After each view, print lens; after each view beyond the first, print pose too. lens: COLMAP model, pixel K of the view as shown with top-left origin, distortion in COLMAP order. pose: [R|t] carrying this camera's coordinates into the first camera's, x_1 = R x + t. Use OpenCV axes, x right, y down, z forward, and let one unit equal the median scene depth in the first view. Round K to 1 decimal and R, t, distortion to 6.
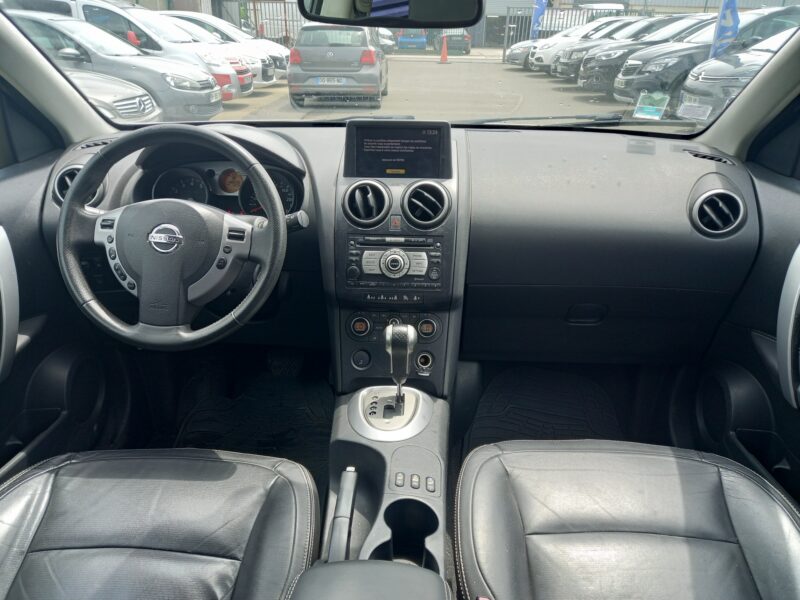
lens RADIAL K [[582.2, 0, 403.9], [0, 582.2, 300.1], [0, 0, 1]] dist [0.077602, -0.075528]
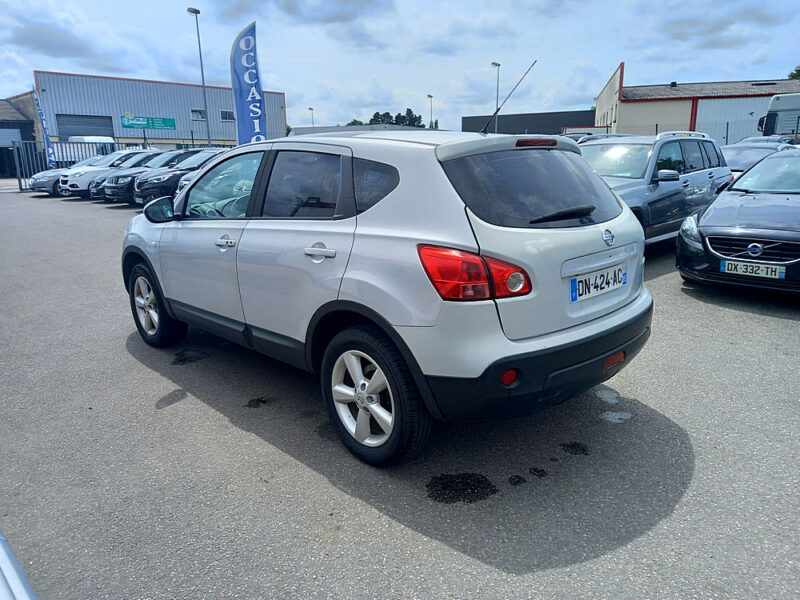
lens RADIAL K [[582.2, 0, 403.9], [0, 582.2, 300.1], [0, 0, 1]] dist [0.077602, -0.075528]
pose [[0.699305, -0.194675, 0.687804, -0.230060], [0.320018, 0.945652, -0.057714, 0.091722], [-0.639187, 0.260469, 0.723599, -0.230077]]
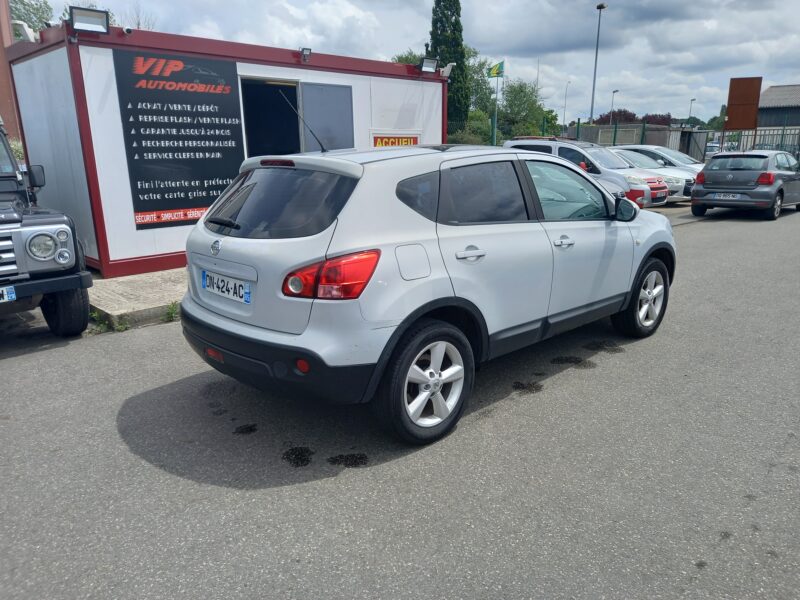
lens RADIAL K [[582.2, 0, 403.9], [0, 582.2, 300.1], [0, 0, 1]] dist [0.077602, -0.075528]
pose [[0.715861, 0.153787, -0.681097, 0.242010], [-0.275083, 0.958671, -0.072663, 0.099714], [0.641773, 0.239375, 0.728579, -0.254706]]
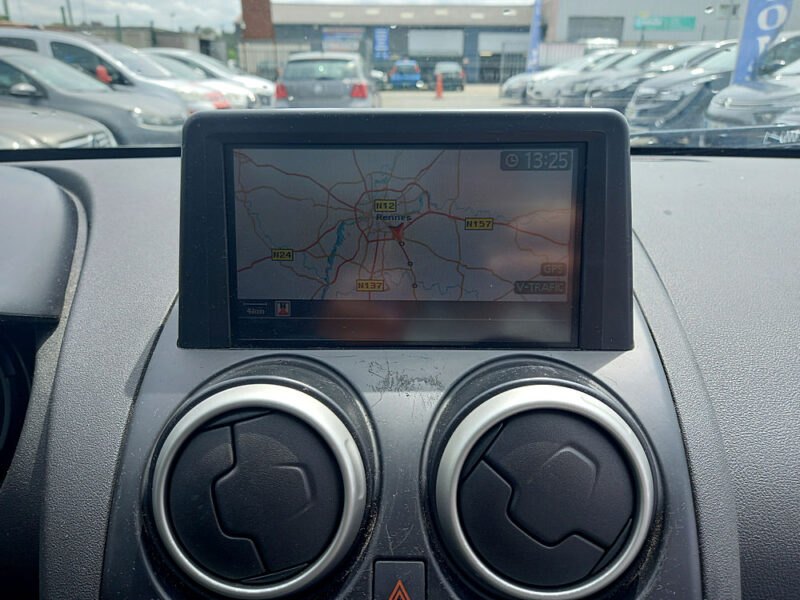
lens RADIAL K [[593.2, 0, 408.5], [0, 593.2, 301.5], [0, 0, 1]] dist [0.082756, -0.082622]
pose [[0.999723, -0.020906, 0.010769, -0.001055], [0.021527, 0.997895, -0.061177, -0.019719], [-0.009467, 0.061391, 0.998069, 0.069277]]
